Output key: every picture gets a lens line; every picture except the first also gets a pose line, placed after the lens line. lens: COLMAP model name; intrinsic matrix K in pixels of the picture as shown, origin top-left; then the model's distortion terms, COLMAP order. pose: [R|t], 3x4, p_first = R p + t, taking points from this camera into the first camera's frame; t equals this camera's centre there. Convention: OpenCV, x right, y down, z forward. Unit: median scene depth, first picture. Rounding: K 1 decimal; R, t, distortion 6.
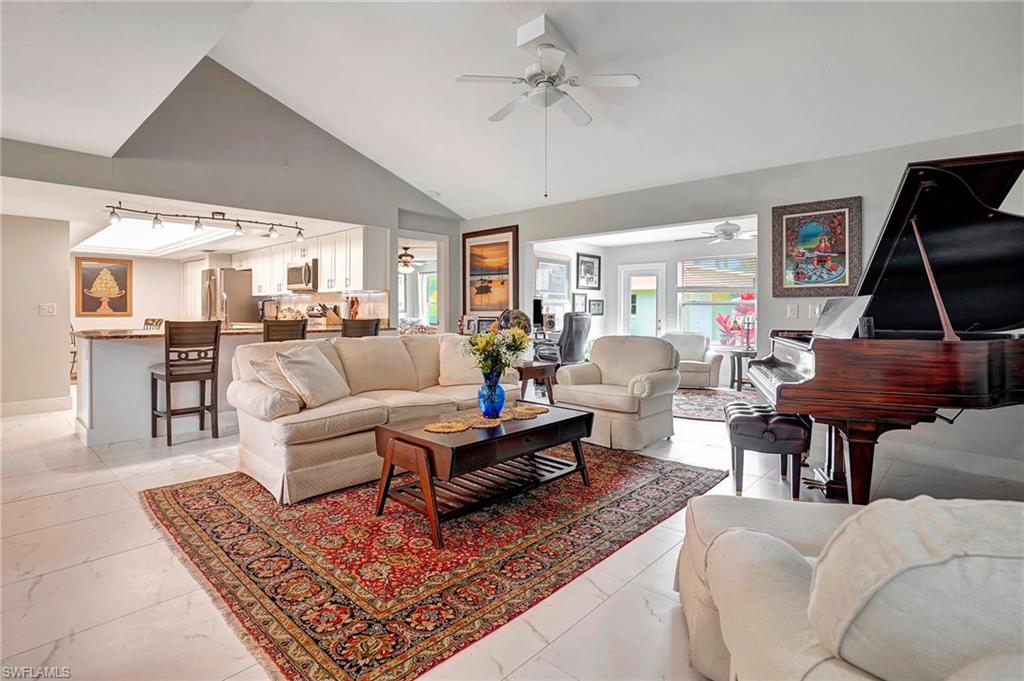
lens RADIAL K [[506.4, 0, 508.5], [0, 506.4, 314.3], [0, 0, 1]] dist [-0.007382, -0.000881]
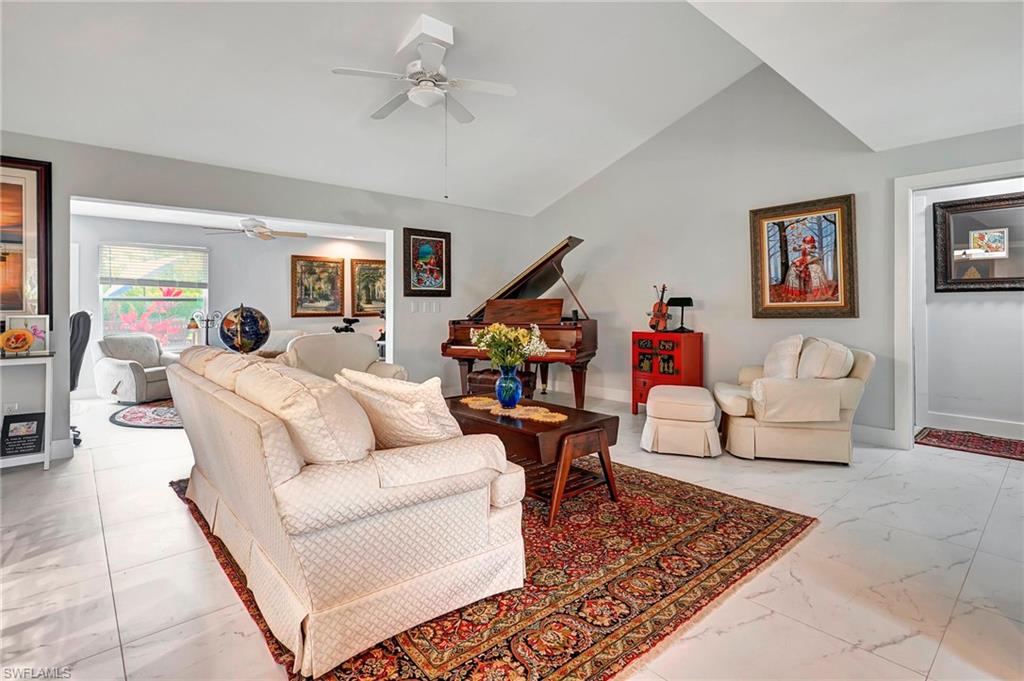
lens RADIAL K [[506.4, 0, 500.8], [0, 506.4, 303.1], [0, 0, 1]] dist [-0.007382, -0.000881]
pose [[0.099415, 0.002131, 0.995044, -1.380091], [0.010496, 0.999940, -0.003190, -0.017592], [-0.994991, 0.010761, 0.099386, 1.143709]]
